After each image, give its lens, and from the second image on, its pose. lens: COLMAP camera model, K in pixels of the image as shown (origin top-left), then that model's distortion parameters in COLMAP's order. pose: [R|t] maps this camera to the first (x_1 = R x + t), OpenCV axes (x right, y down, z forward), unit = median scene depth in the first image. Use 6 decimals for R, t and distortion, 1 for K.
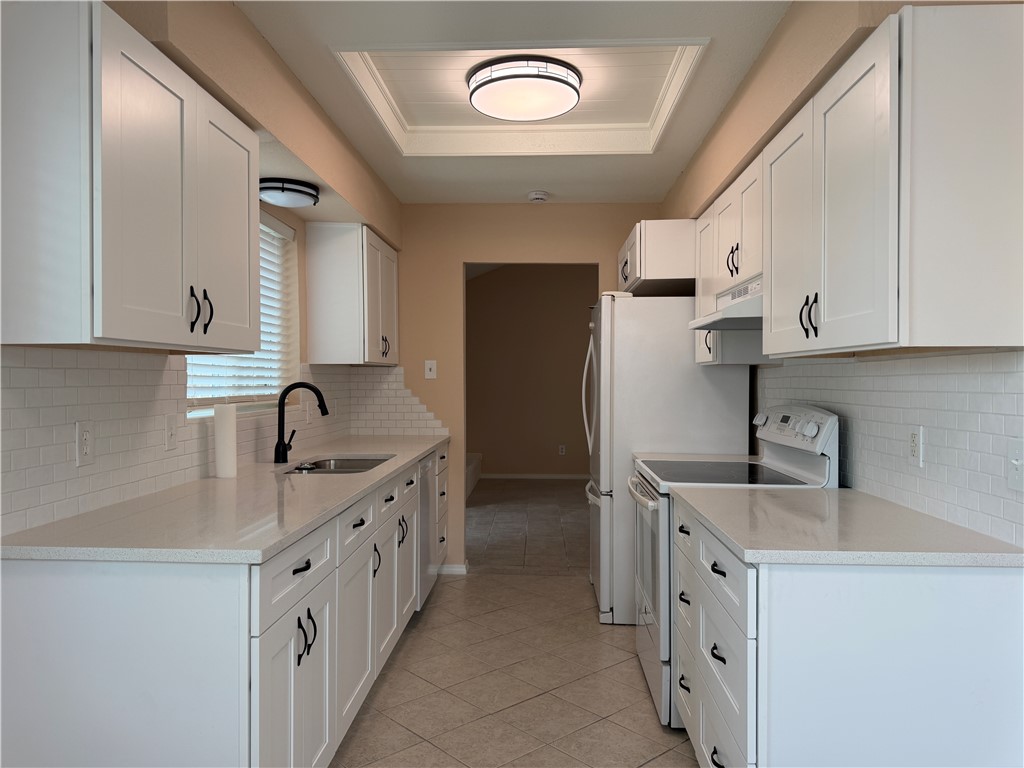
lens RADIAL K [[719.4, 0, 513.2], [0, 719.4, 381.3], [0, 0, 1]] dist [0.036256, -0.043521]
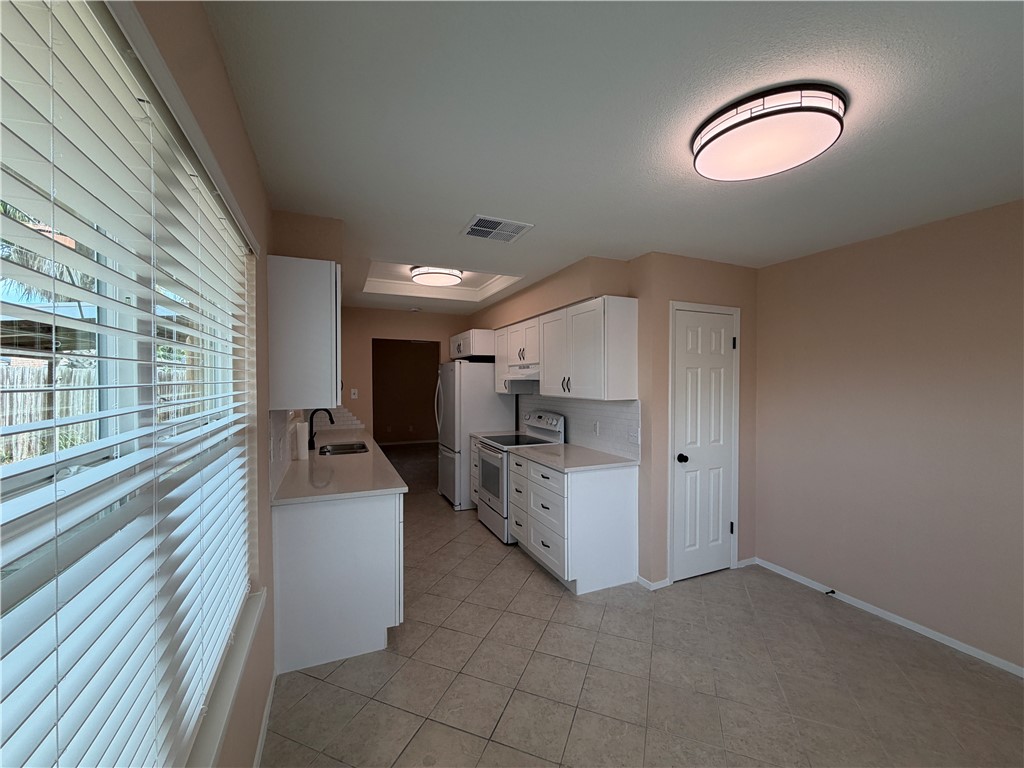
lens RADIAL K [[408.0, 0, 510.2], [0, 408.0, 384.4], [0, 0, 1]] dist [-0.003605, 0.000543]
pose [[0.897831, -0.006679, 0.440289, -0.323280], [0.004903, 0.999975, 0.005170, -0.066045], [-0.440313, -0.002483, 0.897841, -0.221649]]
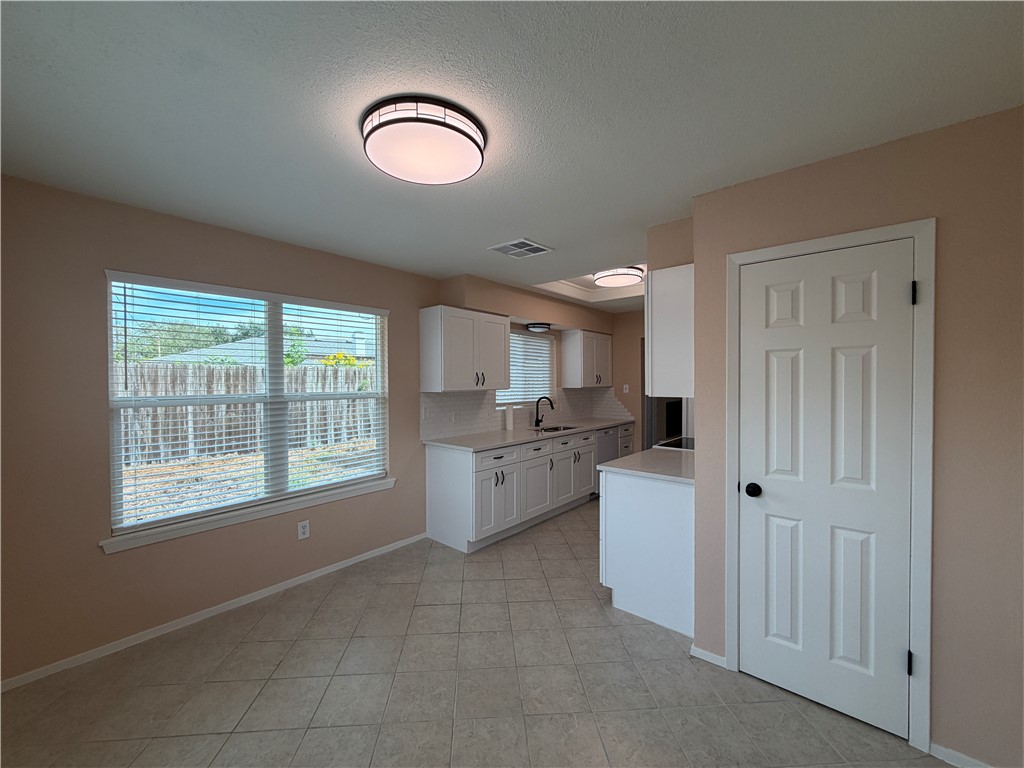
lens RADIAL K [[408.0, 0, 505.5], [0, 408.0, 383.7], [0, 0, 1]] dist [-0.003605, 0.000543]
pose [[0.784087, 0.001177, -0.620650, 0.528928], [0.000681, 0.999996, 0.002757, -0.051177], [0.620650, -0.002584, 0.784083, -0.264142]]
